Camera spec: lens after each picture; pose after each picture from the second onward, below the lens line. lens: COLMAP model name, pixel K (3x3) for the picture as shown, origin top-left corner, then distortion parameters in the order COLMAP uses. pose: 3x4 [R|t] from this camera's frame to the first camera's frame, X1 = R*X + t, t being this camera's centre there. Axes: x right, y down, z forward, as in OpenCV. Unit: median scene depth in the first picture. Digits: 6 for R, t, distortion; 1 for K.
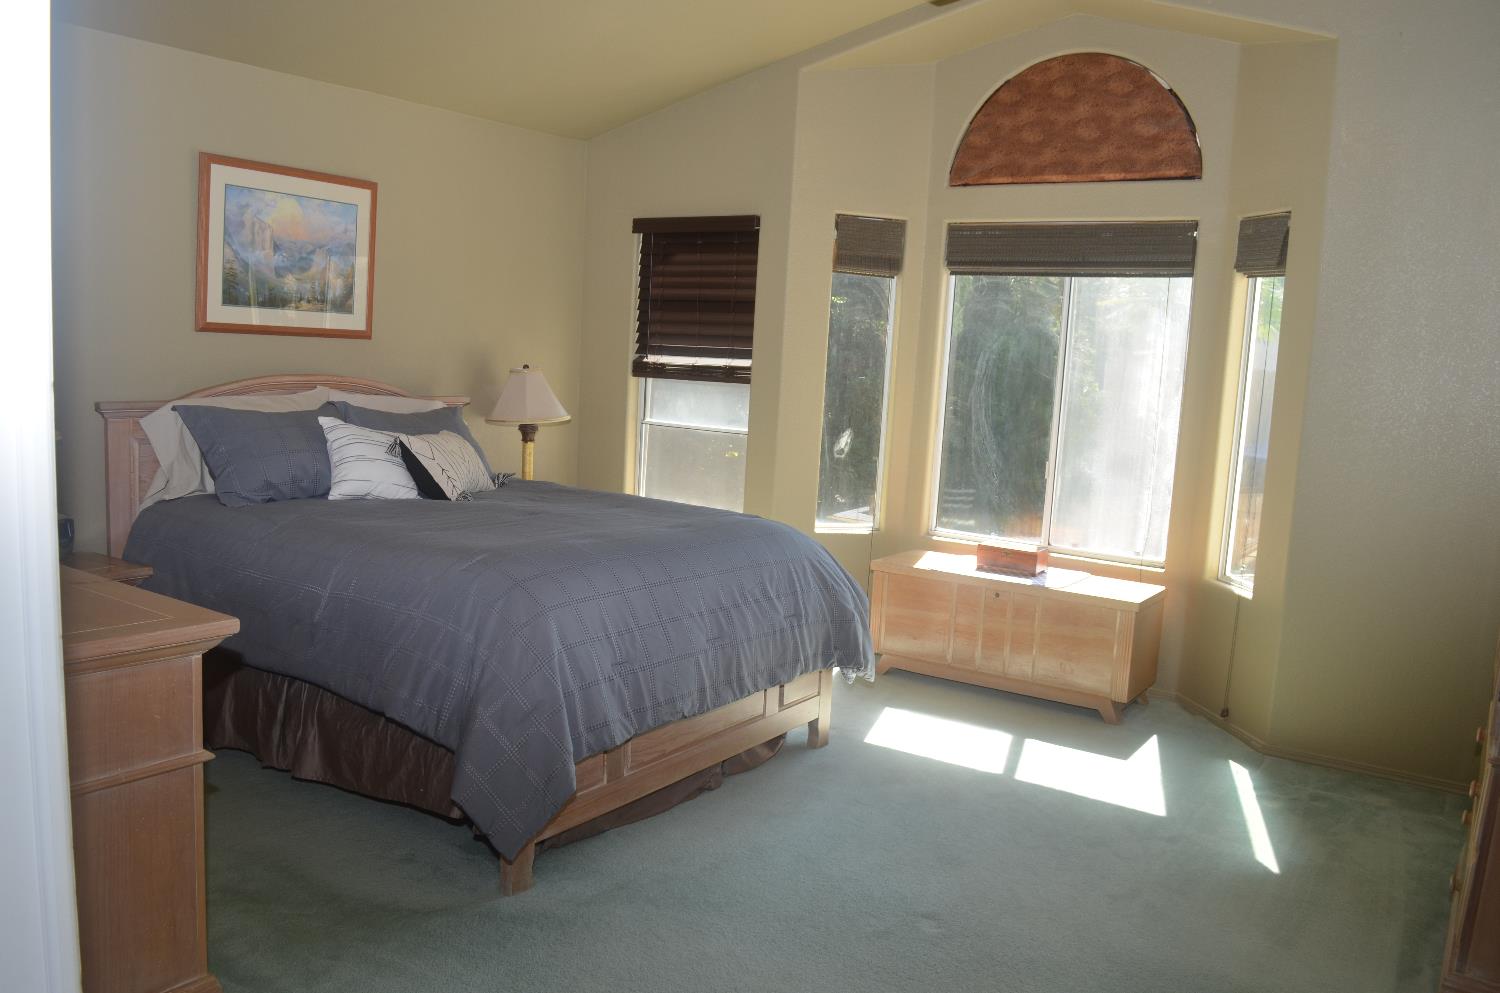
lens RADIAL K [[1176.8, 0, 752.0], [0, 1176.8, 513.2], [0, 0, 1]] dist [-0.078838, 0.010191]
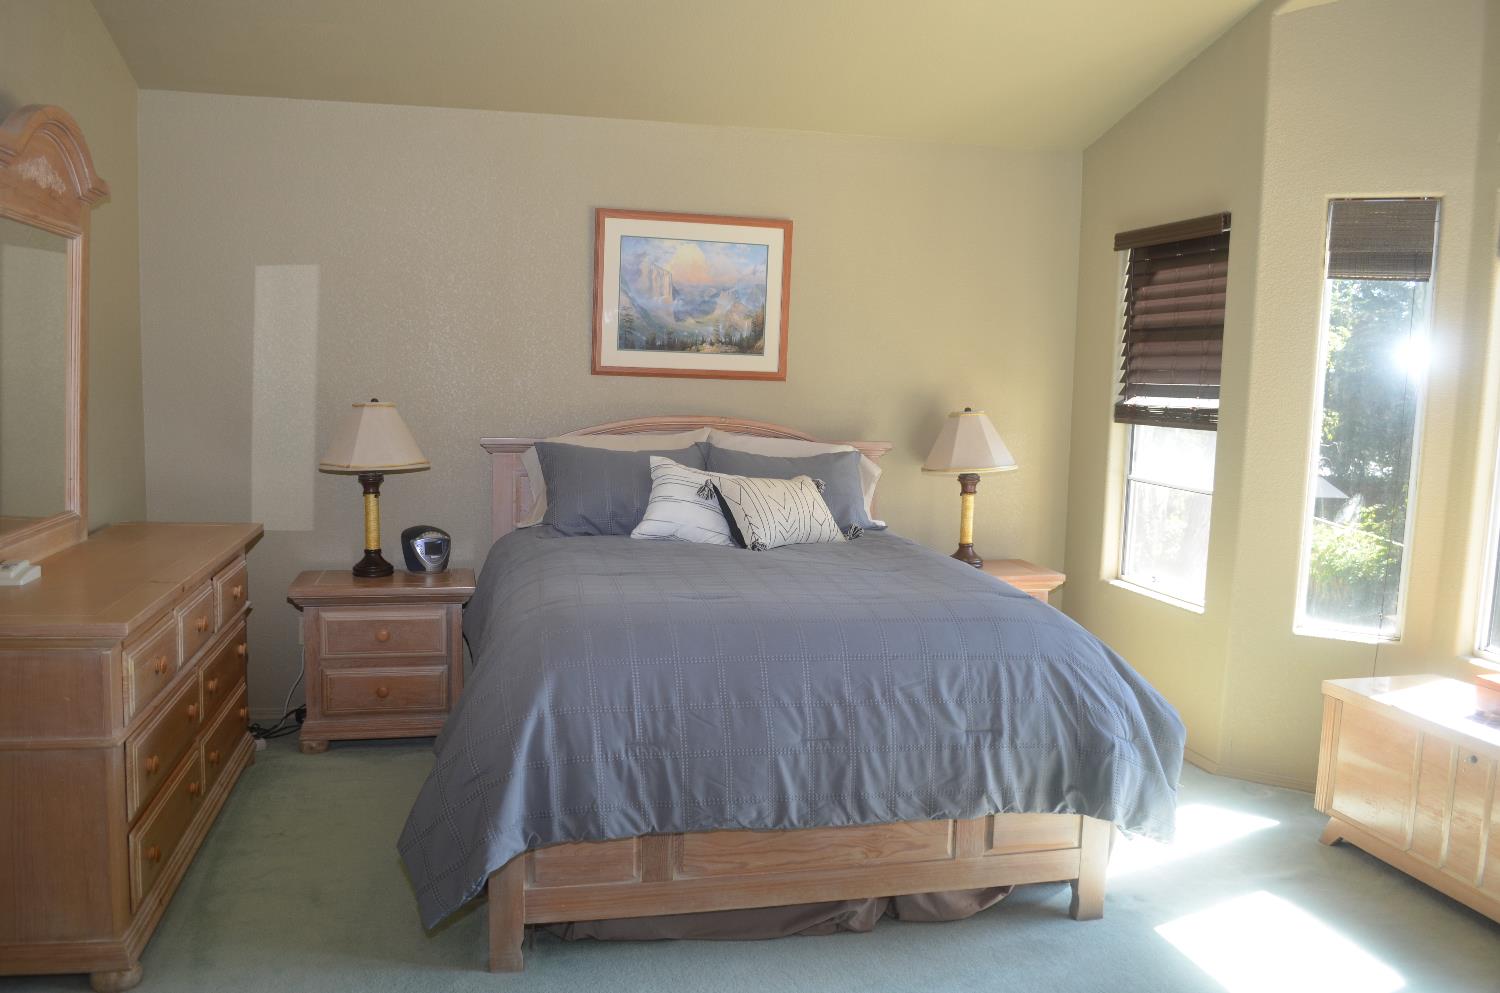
lens RADIAL K [[1176.8, 0, 752.0], [0, 1176.8, 513.2], [0, 0, 1]] dist [-0.078838, 0.010191]
pose [[0.733739, 0.049962, -0.677591, 0.349045], [-0.083571, 0.996356, -0.017030, -0.021258], [0.674272, 0.069123, 0.735241, 0.284545]]
